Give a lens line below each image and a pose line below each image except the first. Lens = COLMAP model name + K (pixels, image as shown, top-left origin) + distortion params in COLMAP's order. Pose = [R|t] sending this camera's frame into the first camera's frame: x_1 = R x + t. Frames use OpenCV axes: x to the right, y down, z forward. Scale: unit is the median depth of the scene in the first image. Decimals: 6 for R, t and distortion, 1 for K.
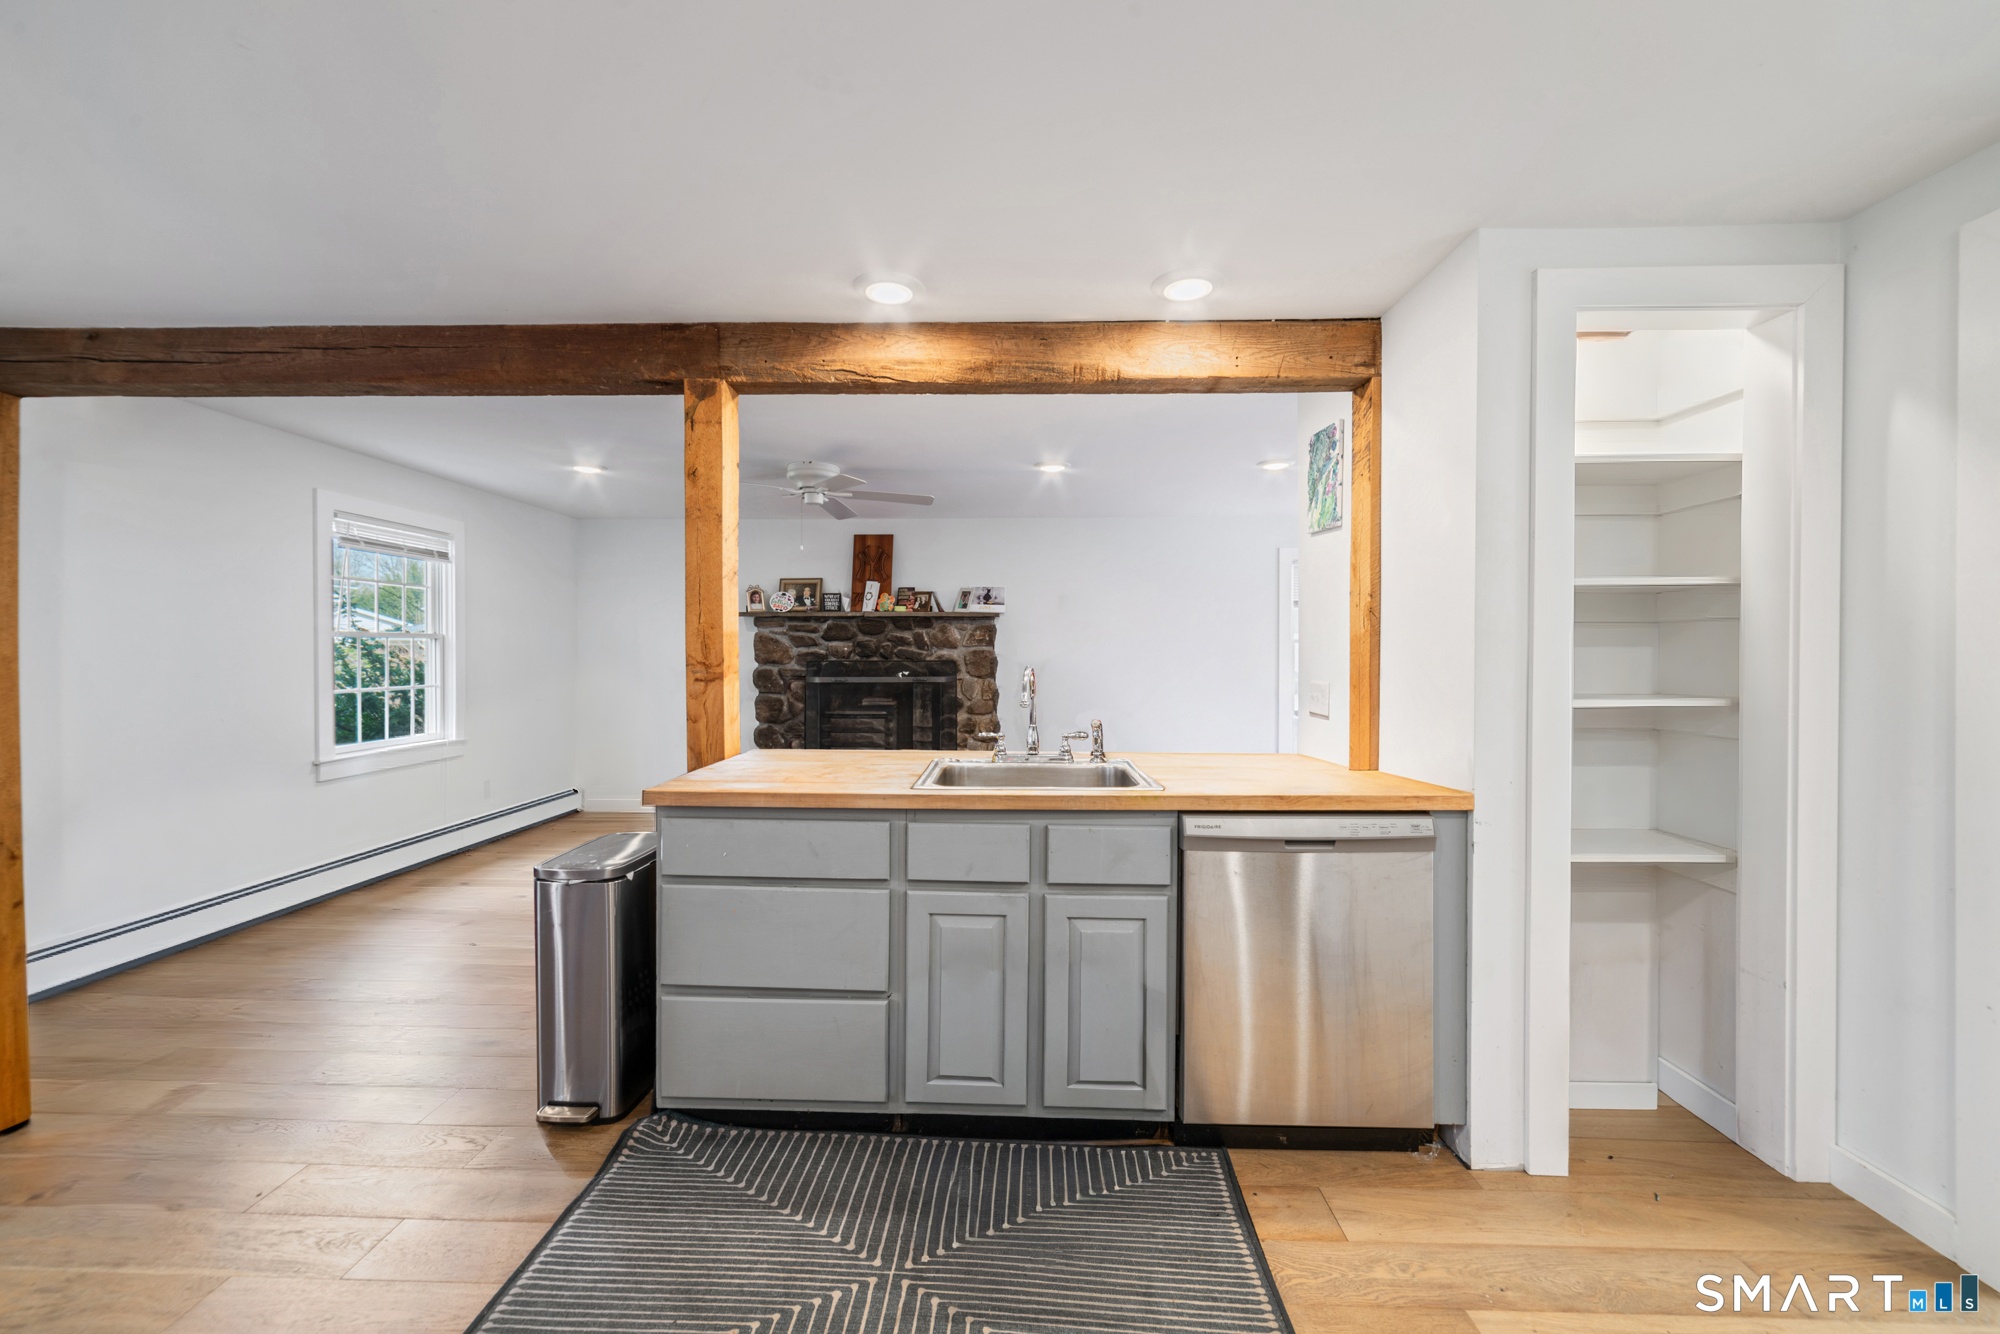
lens RADIAL K [[774.6, 0, 1007.3], [0, 774.6, 656.1], [0, 0, 1]] dist [0.008560, 0.000573]
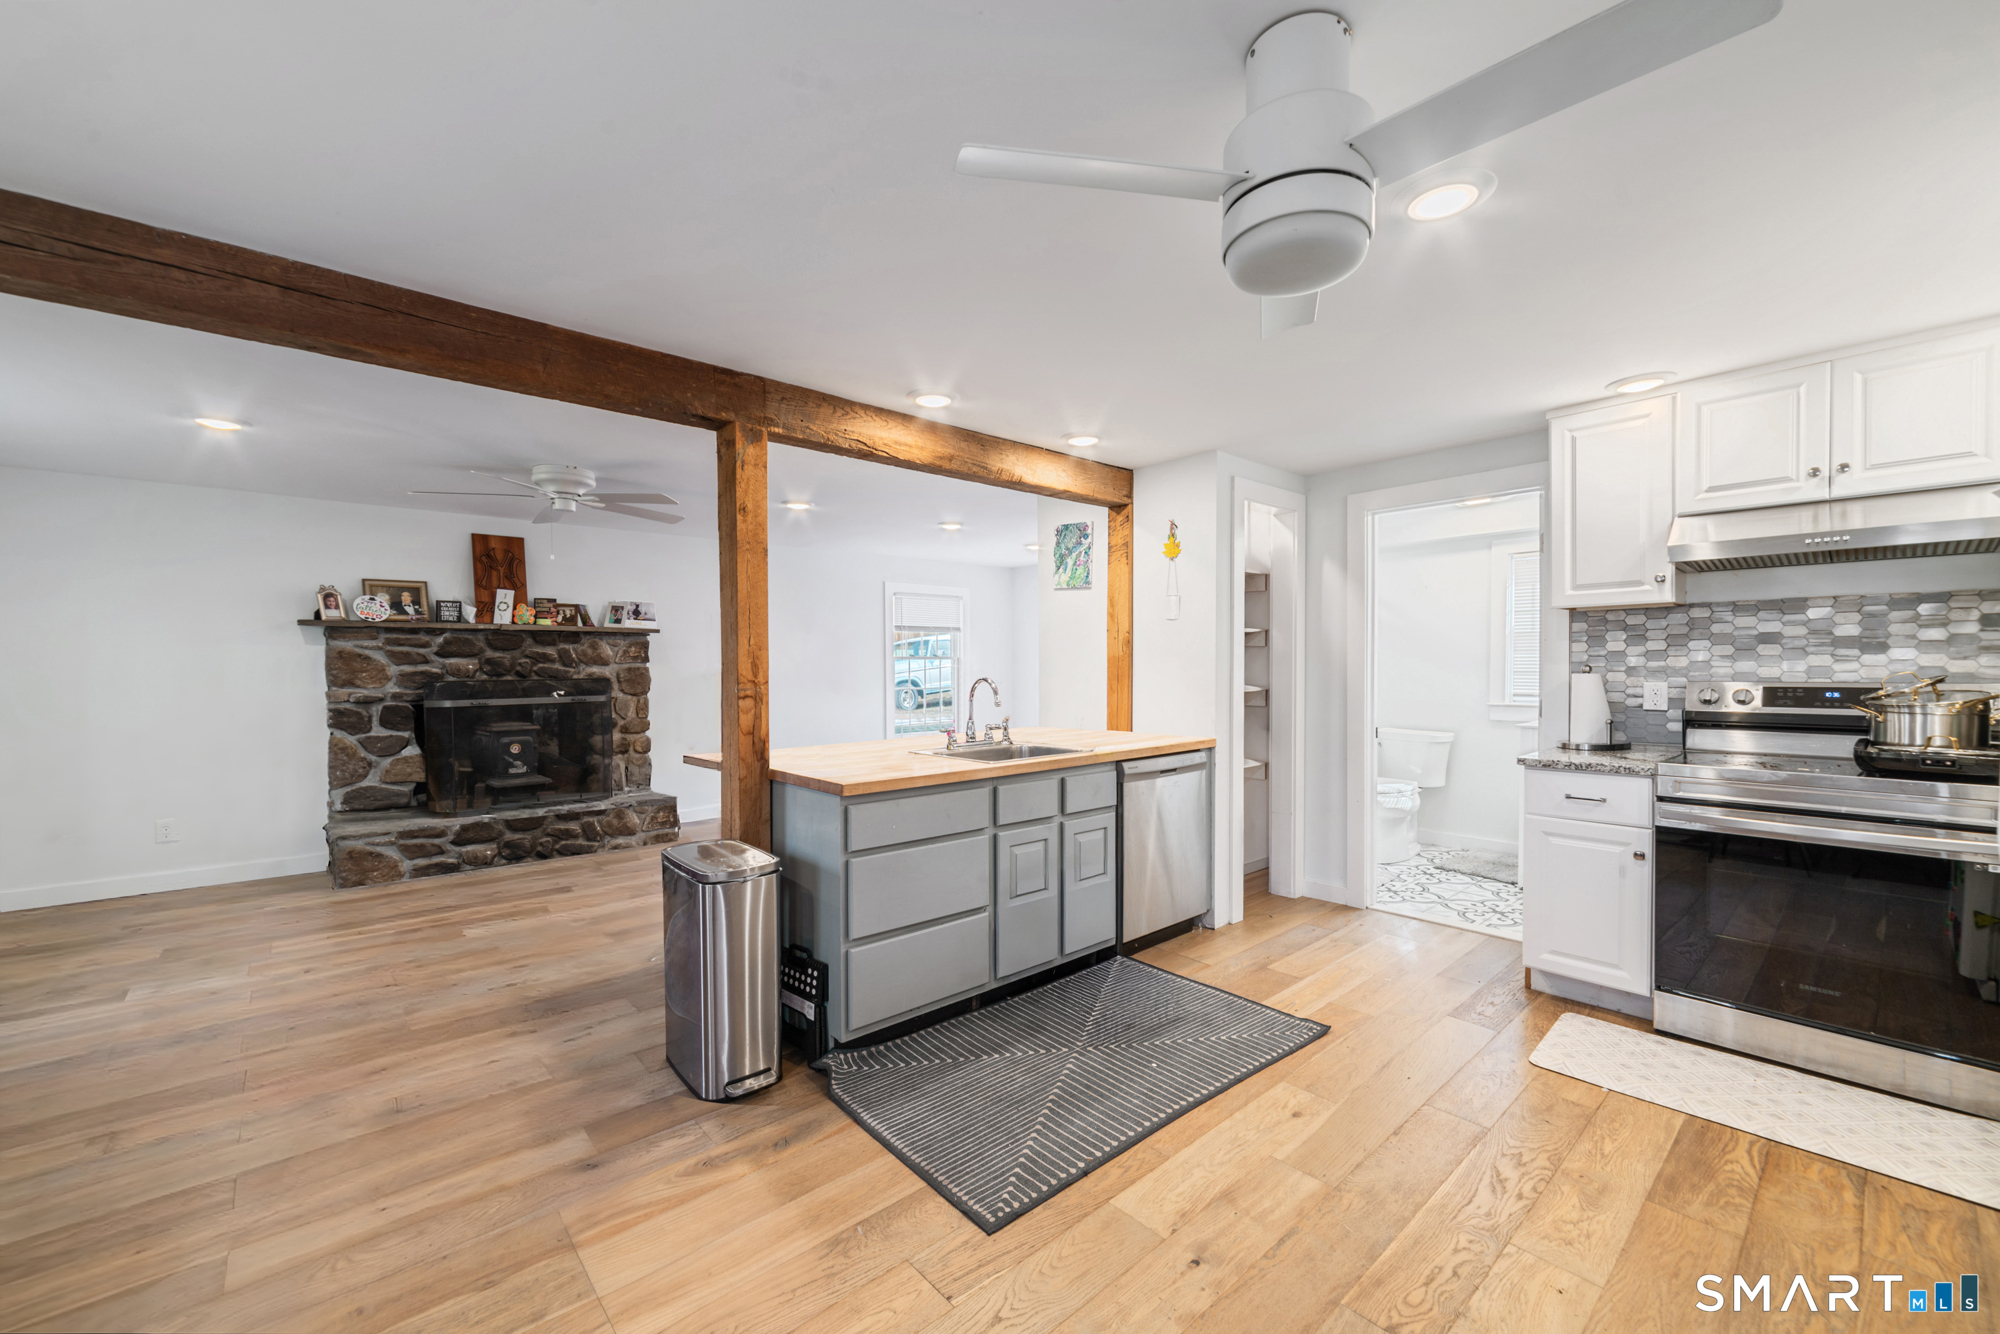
lens RADIAL K [[774.6, 0, 994.6], [0, 774.6, 674.6], [0, 0, 1]] dist [0.008560, 0.000573]
pose [[0.739224, -0.015306, 0.673286, -0.371485], [0.011295, 0.999883, 0.010329, -0.003155], [-0.673365, -0.000030, 0.739310, -0.022755]]
